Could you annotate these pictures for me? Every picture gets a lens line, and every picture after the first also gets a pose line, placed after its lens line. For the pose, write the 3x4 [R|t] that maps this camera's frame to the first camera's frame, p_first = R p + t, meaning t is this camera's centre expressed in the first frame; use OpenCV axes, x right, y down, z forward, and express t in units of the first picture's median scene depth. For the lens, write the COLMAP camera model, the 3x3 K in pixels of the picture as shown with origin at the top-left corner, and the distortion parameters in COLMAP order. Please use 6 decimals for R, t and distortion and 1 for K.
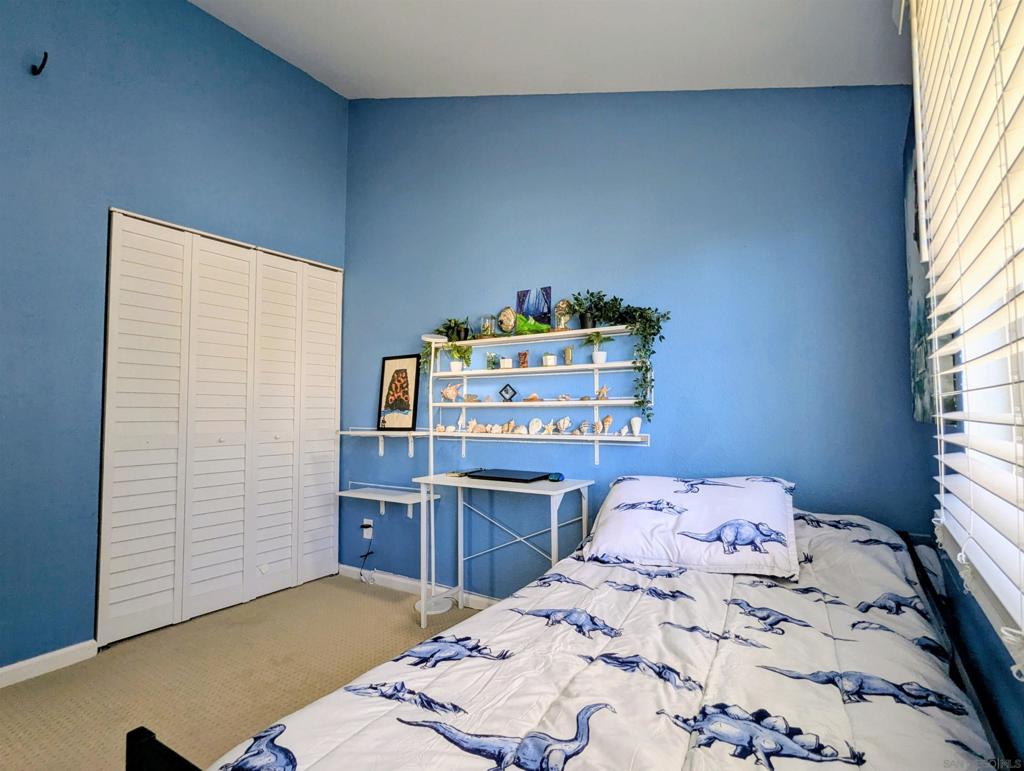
lens RADIAL K [[517.2, 0, 512.0], [0, 517.2, 385.5], [0, 0, 1]] dist [-0.011835, -0.000775]
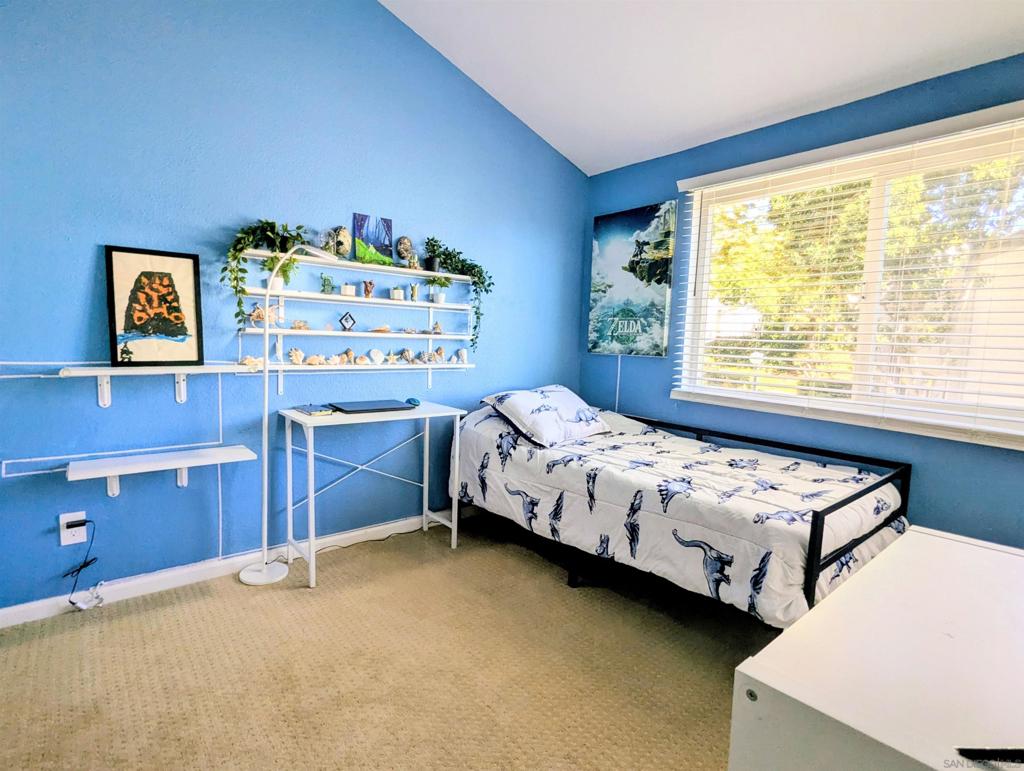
lens RADIAL K [[517.2, 0, 512.0], [0, 517.2, 385.5], [0, 0, 1]] dist [-0.011835, -0.000775]
pose [[0.304662, -0.073250, 0.949640, -0.736676], [-0.084271, 0.991055, 0.103480, 0.006195], [-0.948725, -0.111553, 0.295764, 0.381152]]
